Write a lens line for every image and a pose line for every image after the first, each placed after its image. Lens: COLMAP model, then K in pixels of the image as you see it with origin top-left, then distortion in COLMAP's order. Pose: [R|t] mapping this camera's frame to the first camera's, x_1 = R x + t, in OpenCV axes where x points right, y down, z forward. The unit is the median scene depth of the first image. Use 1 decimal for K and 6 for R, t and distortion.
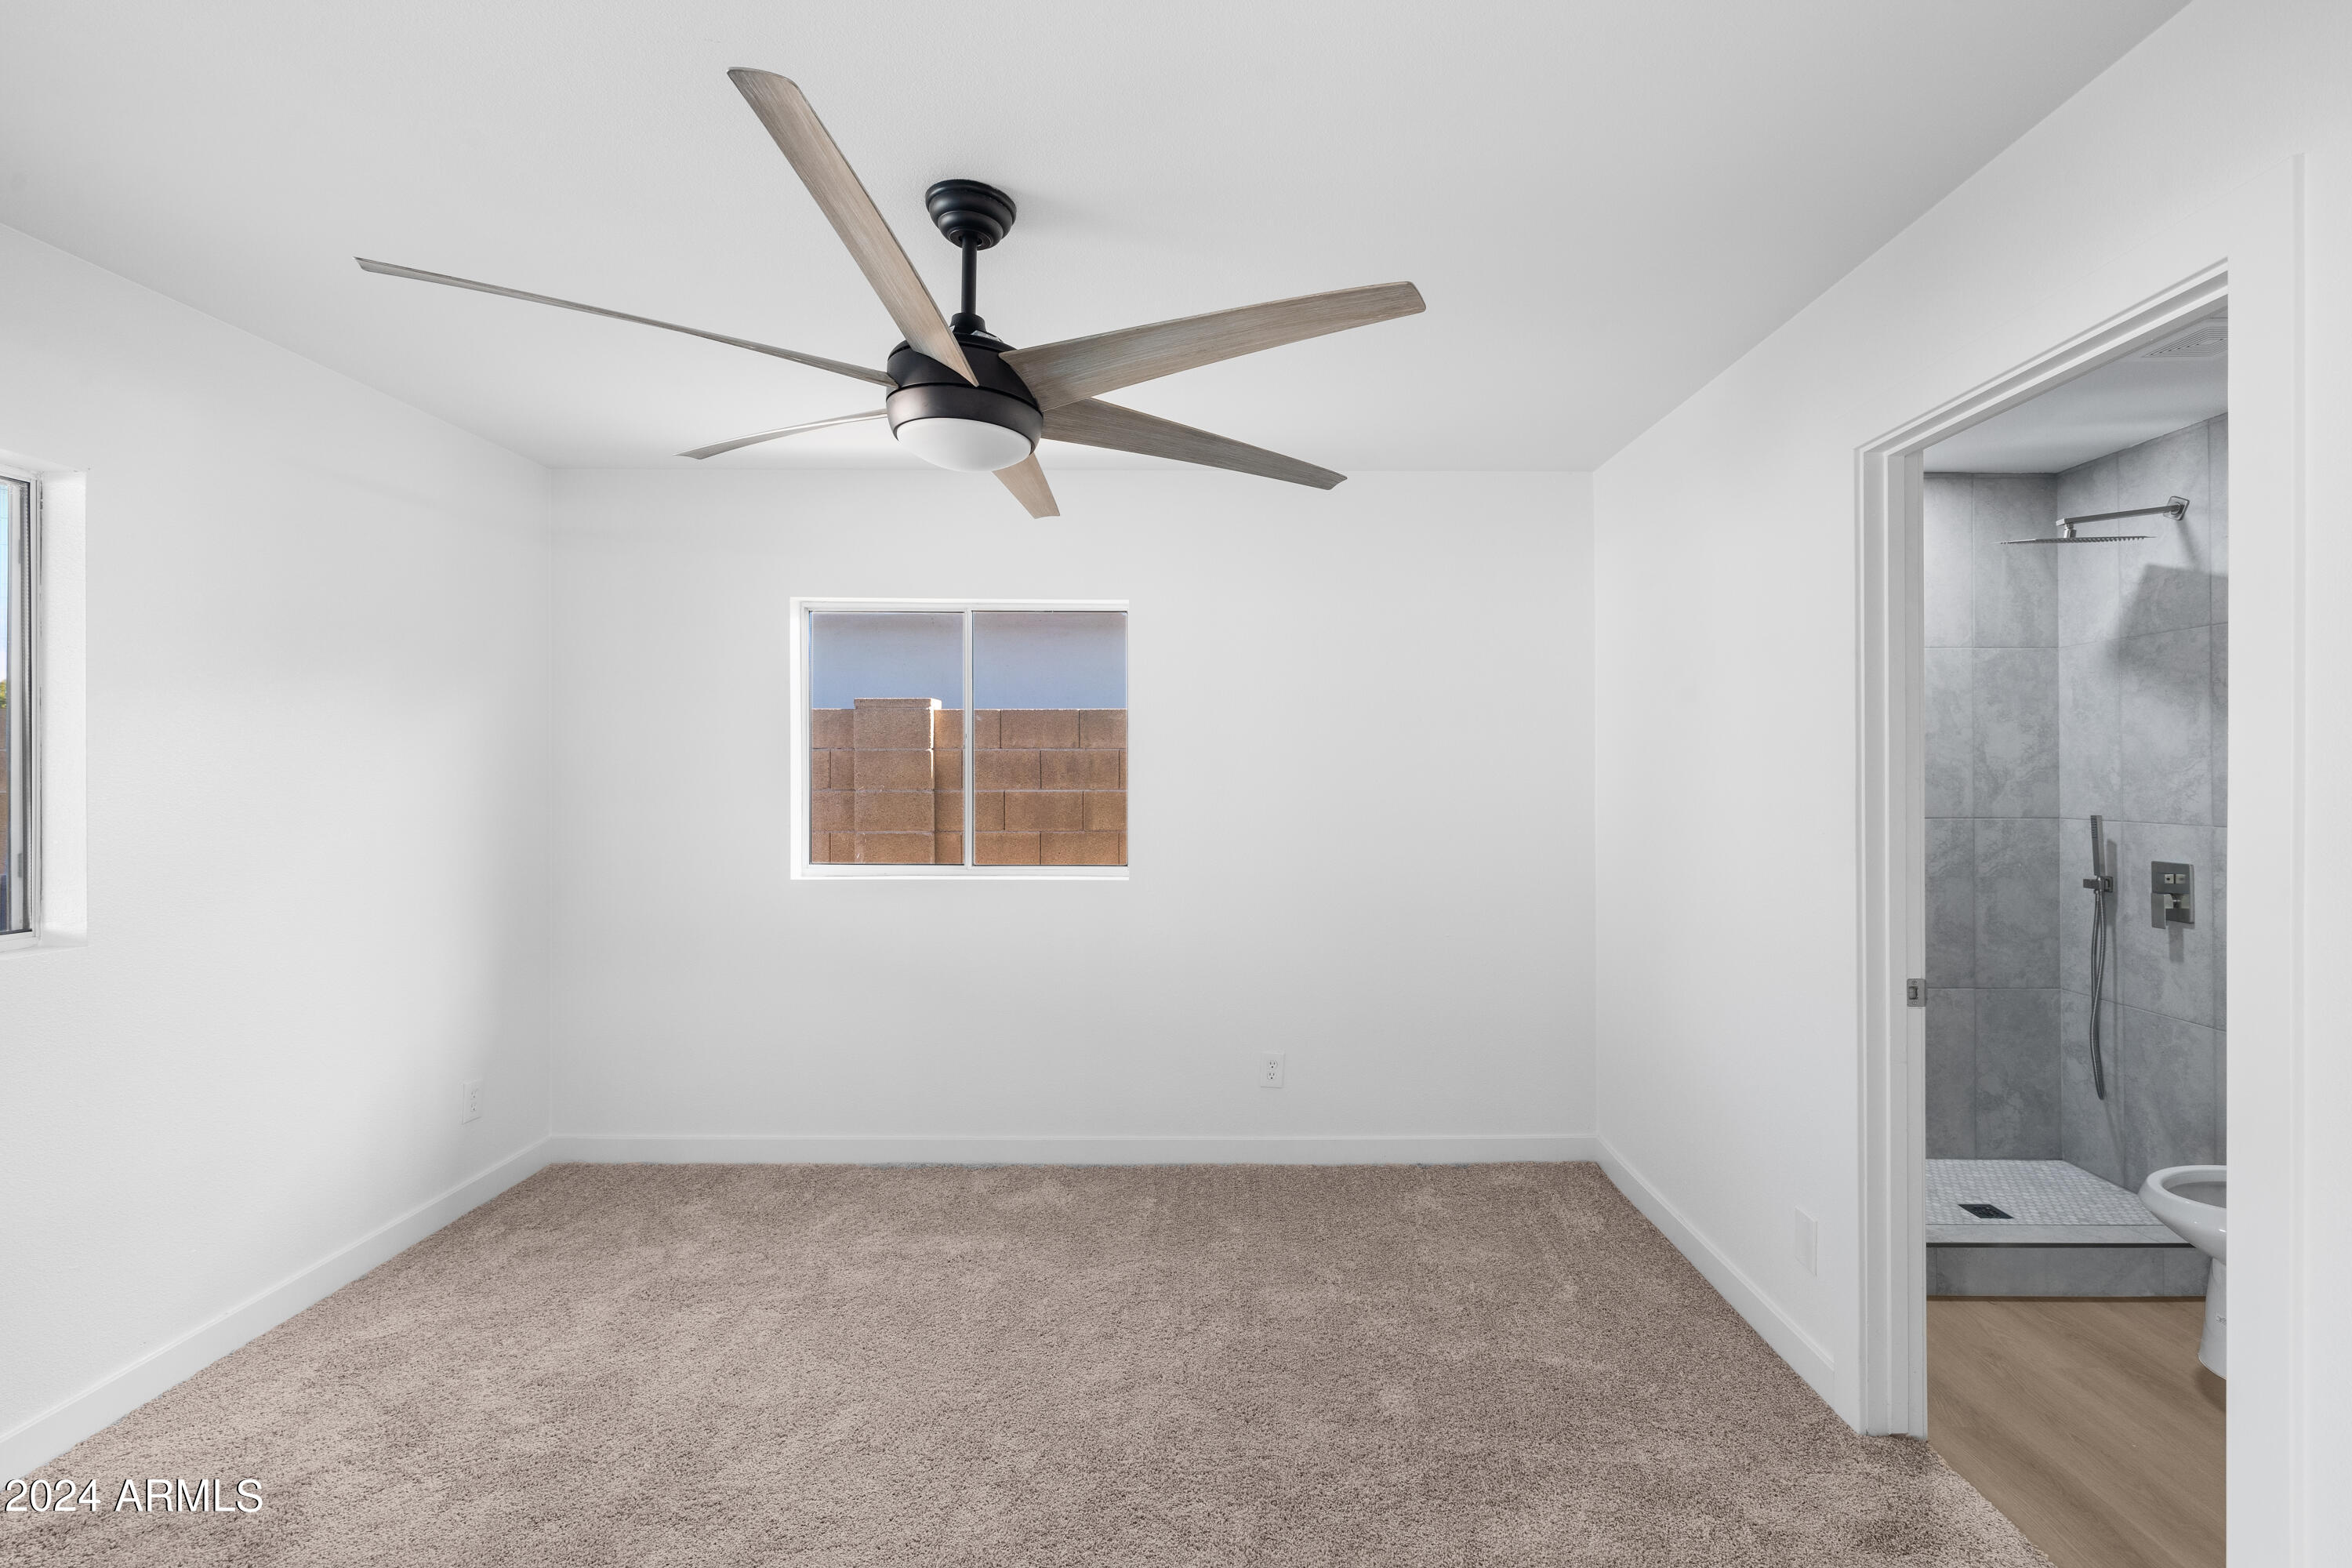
lens RADIAL K [[996.6, 0, 1206.9], [0, 996.6, 771.8], [0, 0, 1]] dist [-0.000494, 0.000014]
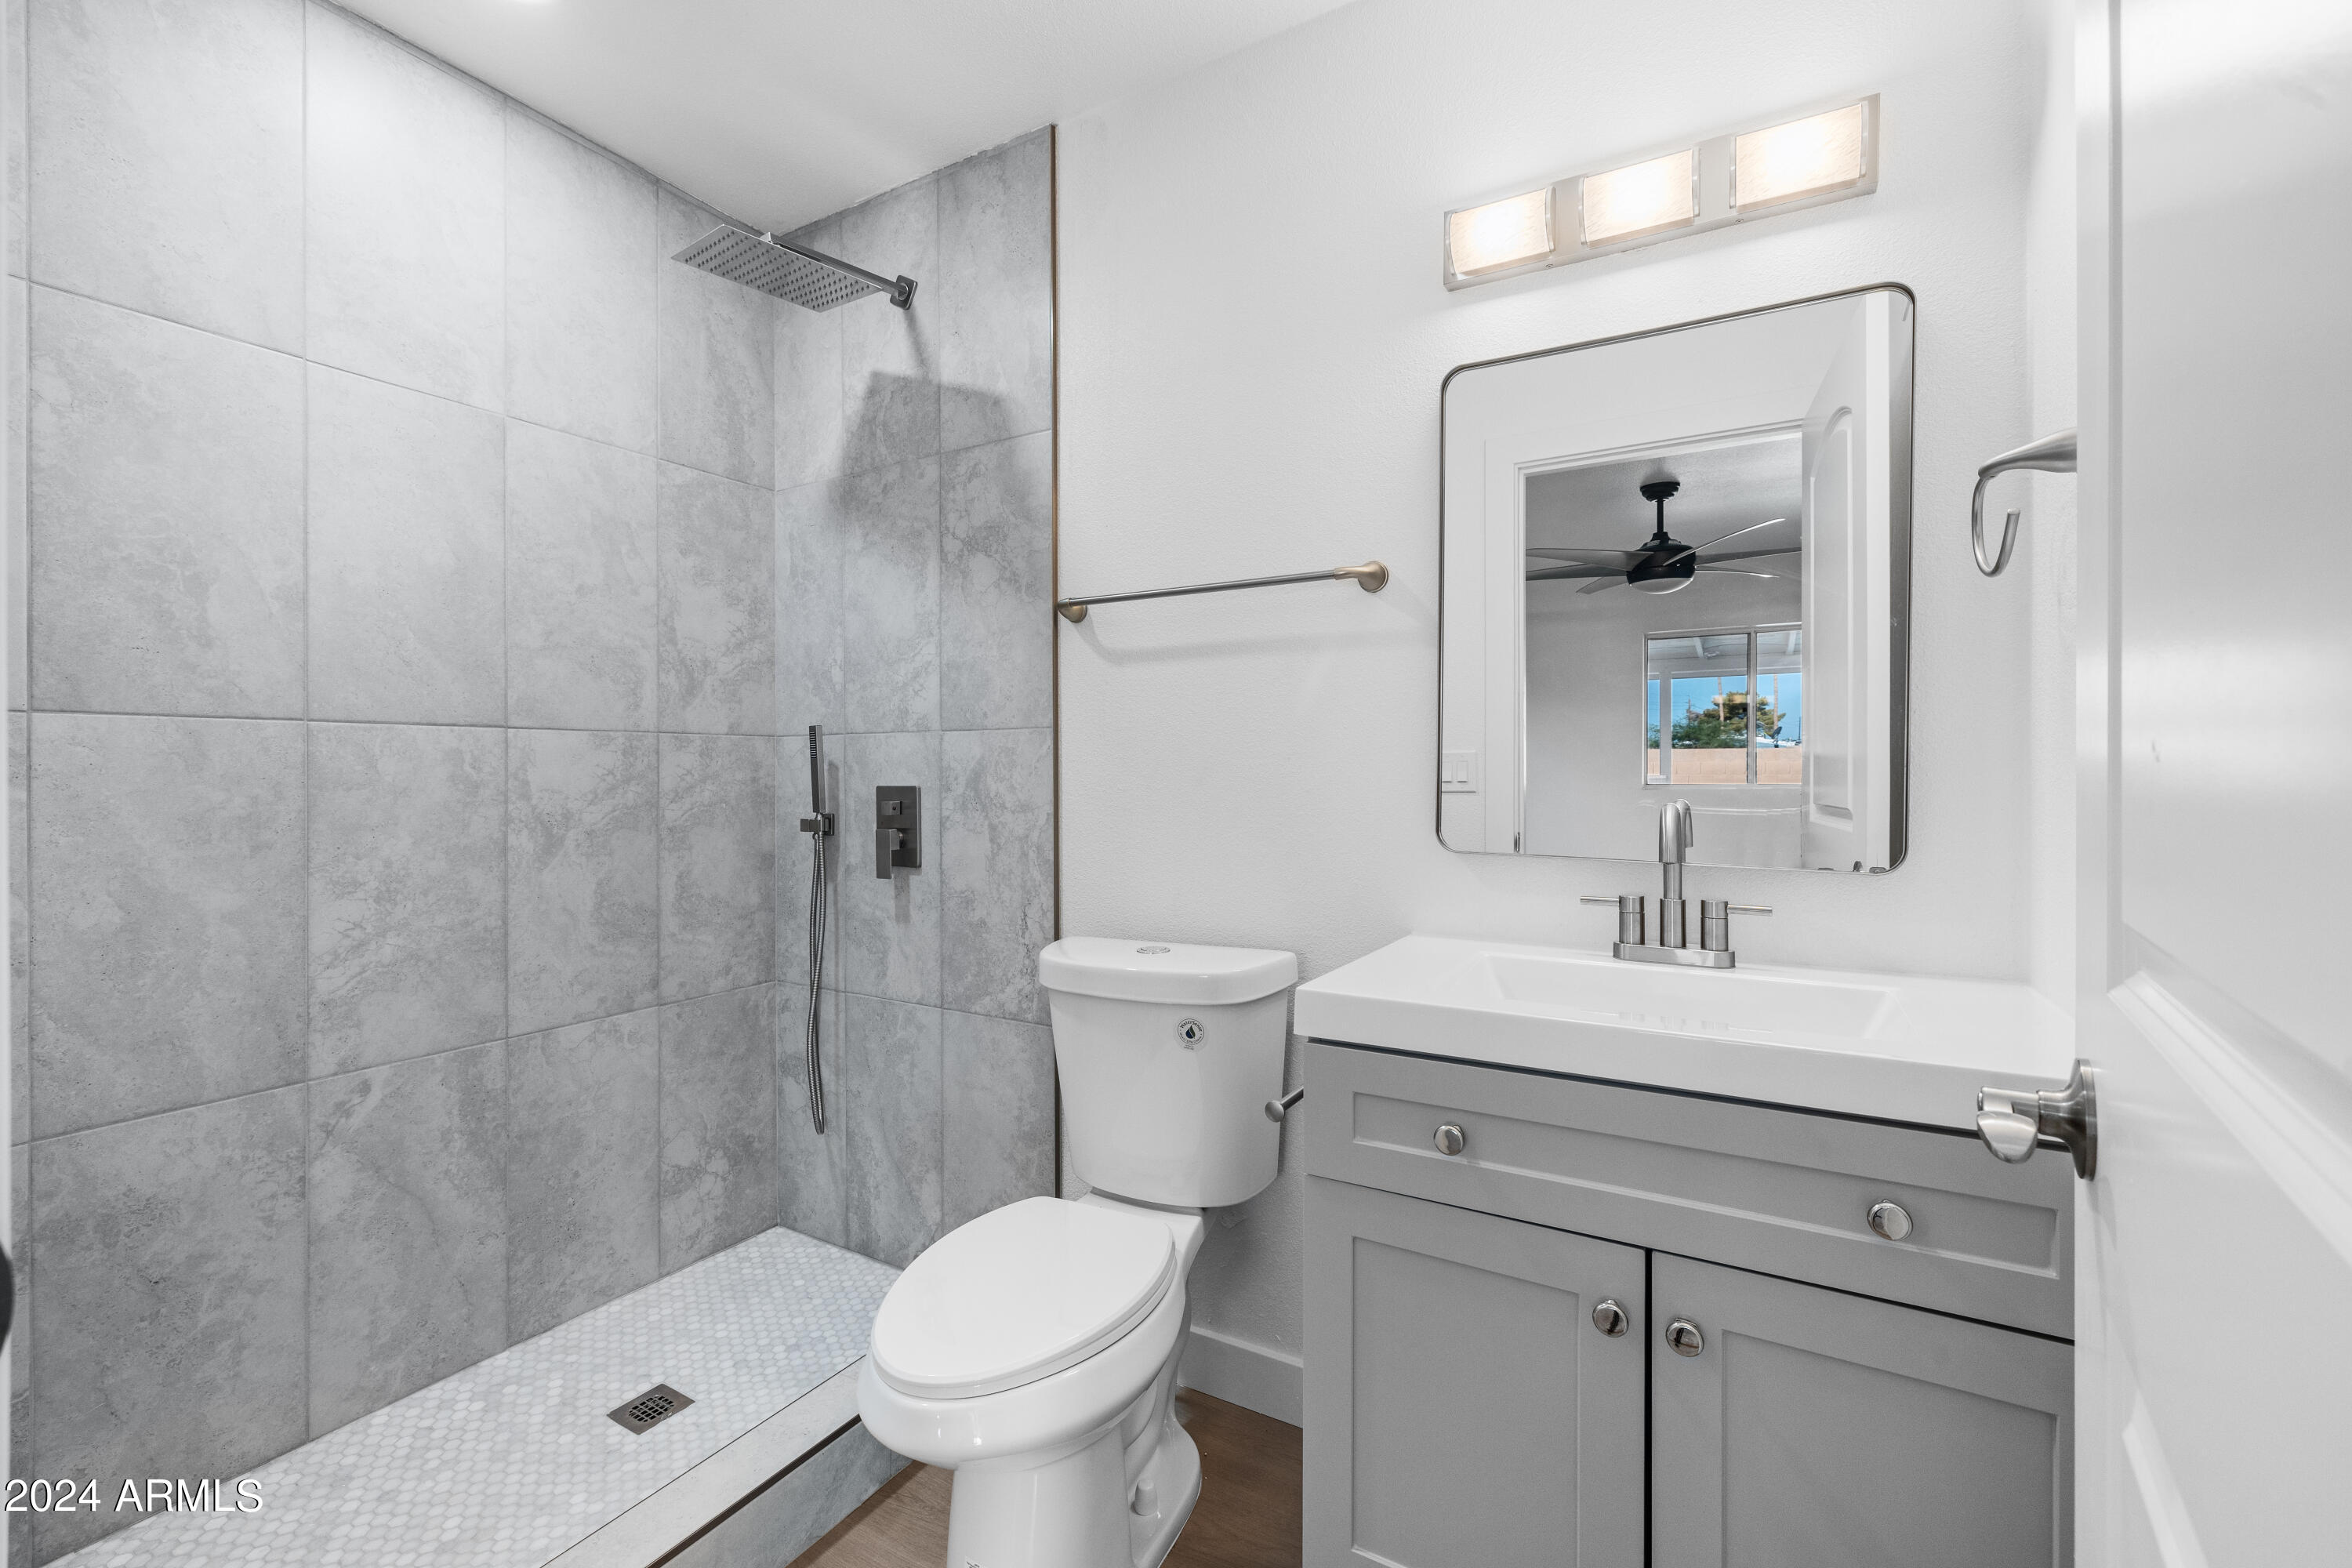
lens RADIAL K [[996.6, 0, 1206.9], [0, 996.6, 771.8], [0, 0, 1]] dist [-0.000494, 0.000014]
pose [[0.472114, -0.001471, 0.881536, 0.392111], [-0.003718, 0.999986, 0.003660, 0.069090], [-0.881530, -0.005006, 0.472102, 0.413424]]
